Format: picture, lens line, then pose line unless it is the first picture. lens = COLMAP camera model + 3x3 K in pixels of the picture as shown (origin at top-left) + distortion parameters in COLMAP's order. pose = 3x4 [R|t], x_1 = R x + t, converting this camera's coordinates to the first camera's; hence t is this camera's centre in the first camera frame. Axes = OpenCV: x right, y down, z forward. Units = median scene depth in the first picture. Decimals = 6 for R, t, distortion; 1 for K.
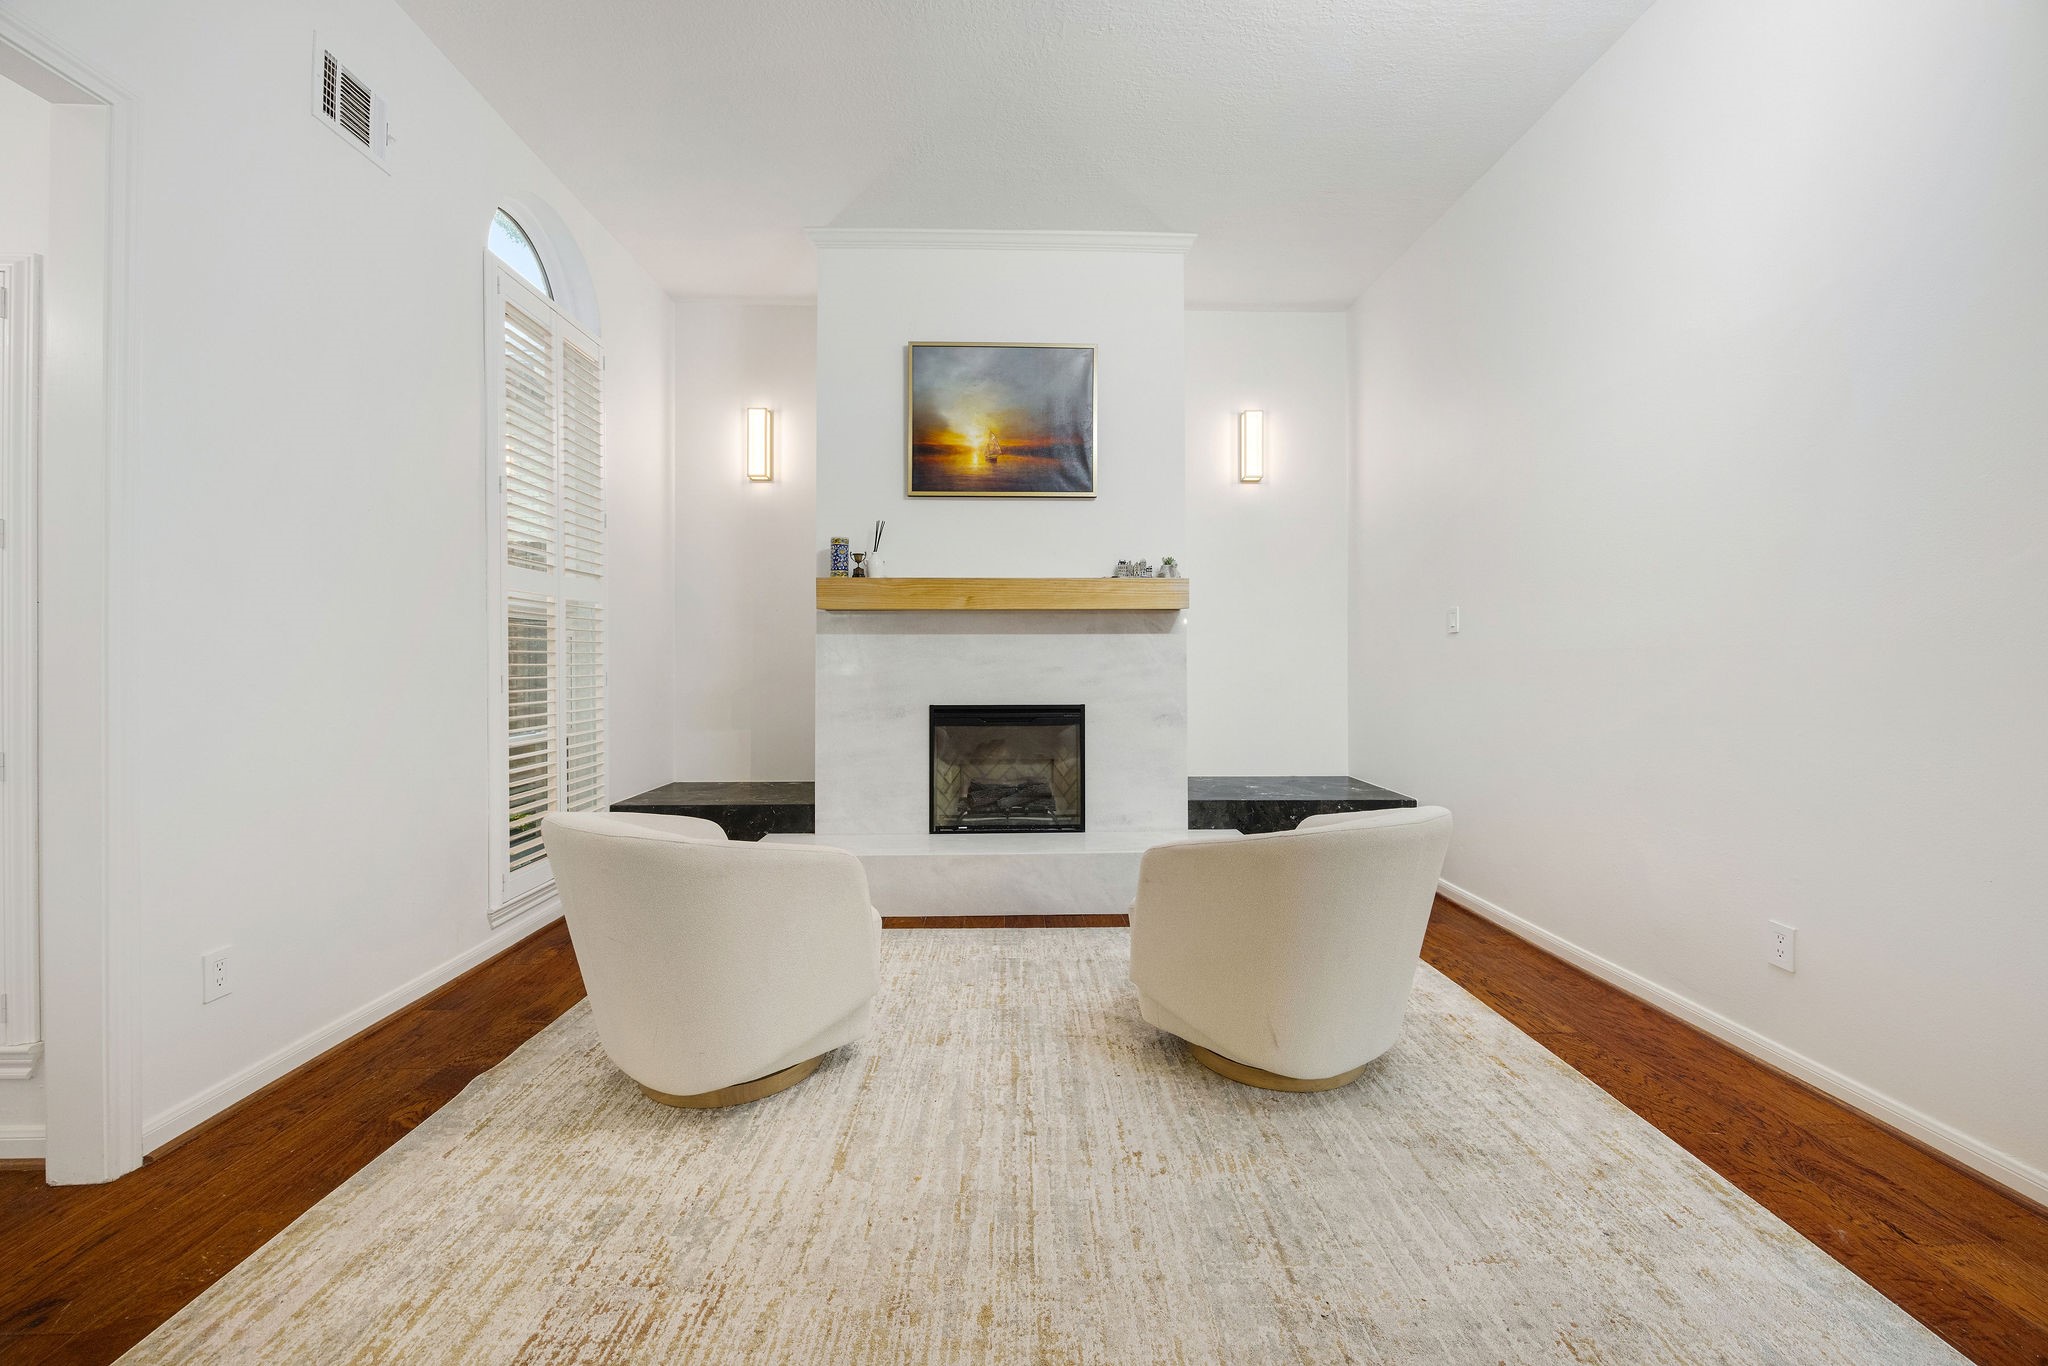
lens RADIAL K [[805.0, 0, 1022.7], [0, 805.0, 666.1], [0, 0, 1]] dist [-0.007077, 0.000865]
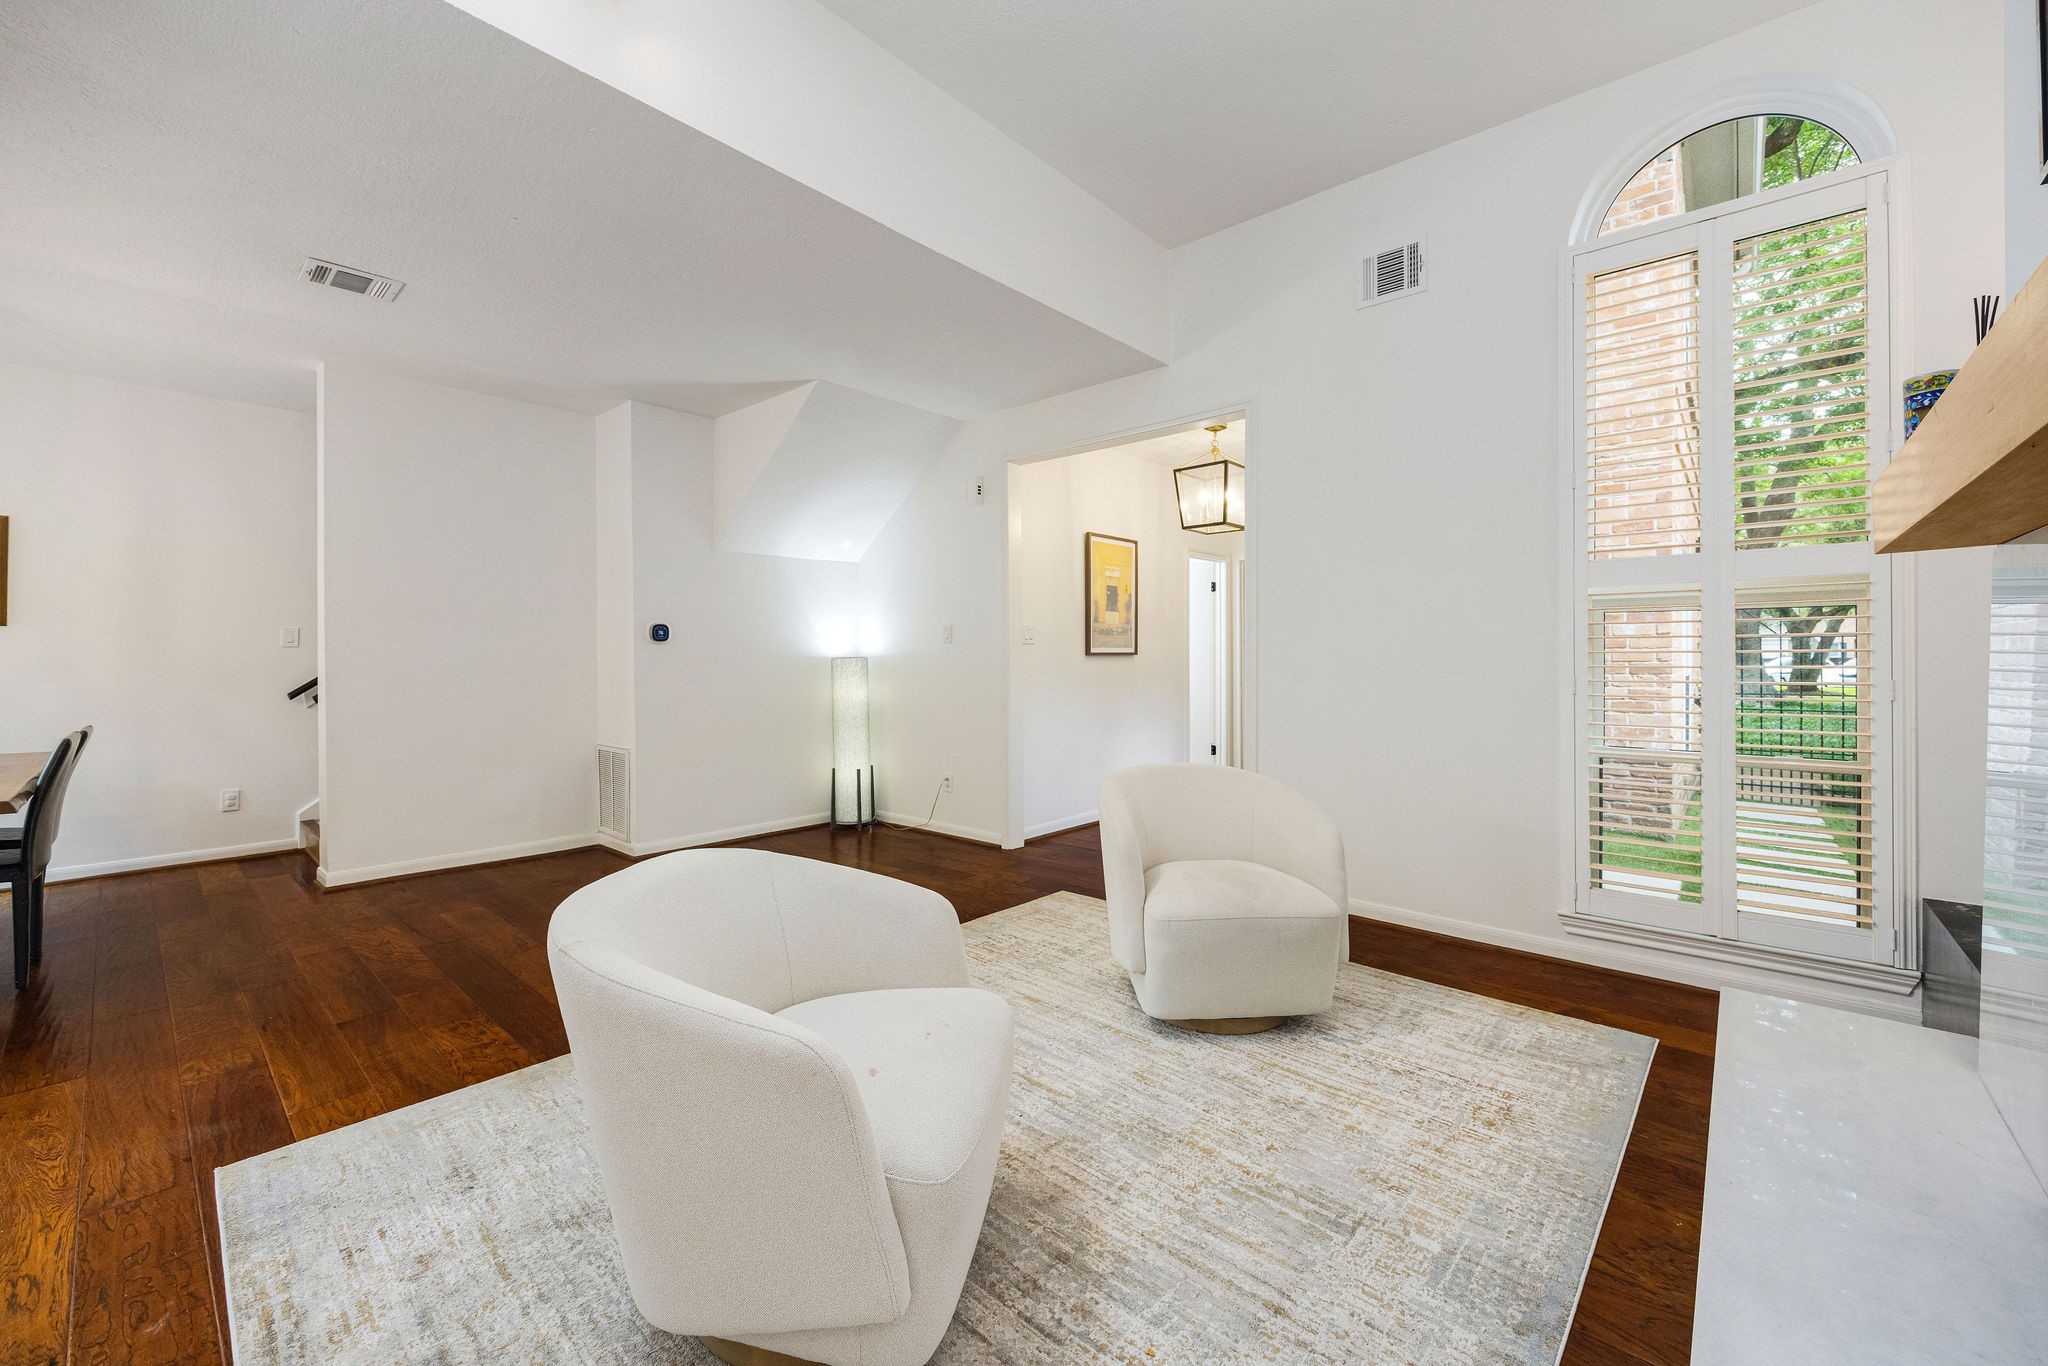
lens RADIAL K [[805.0, 0, 1038.0], [0, 805.0, 666.2], [0, 0, 1]] dist [-0.007077, 0.000865]
pose [[-0.677198, 0.016802, -0.735609, 0.407054], [0.004098, 0.999810, 0.019065, -0.018880], [0.735790, 0.009897, -0.677138, 0.949564]]
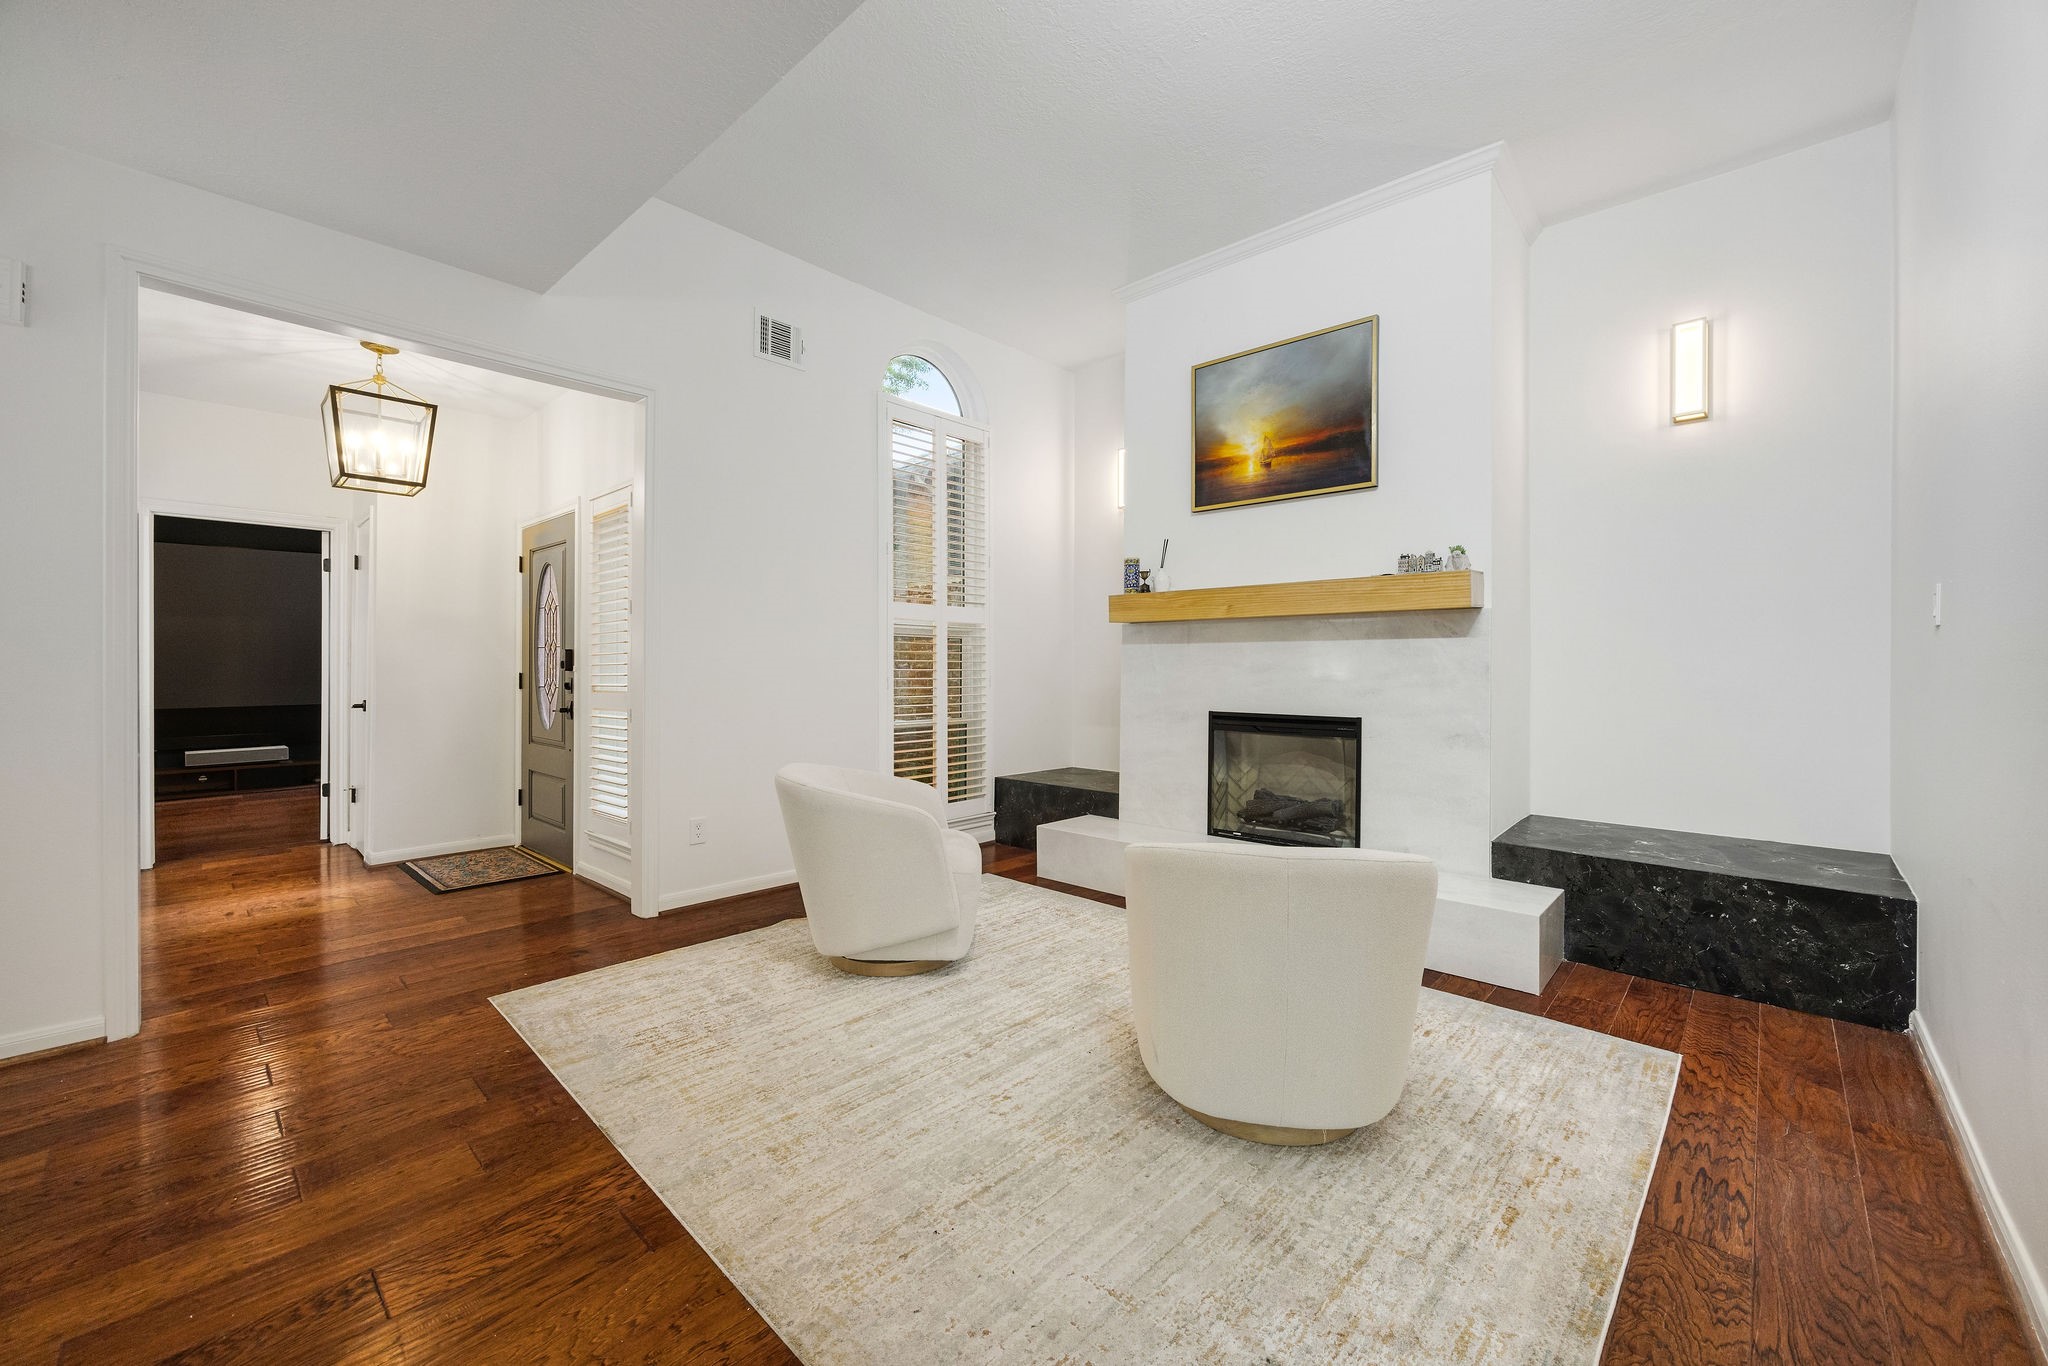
lens RADIAL K [[805.0, 0, 1013.6], [0, 805.0, 674.1], [0, 0, 1]] dist [-0.007077, 0.000865]
pose [[0.709136, 0.010690, -0.704991, 0.453903], [-0.008226, 0.999942, 0.006888, -0.004539], [0.705024, 0.000915, 0.709183, 0.088327]]
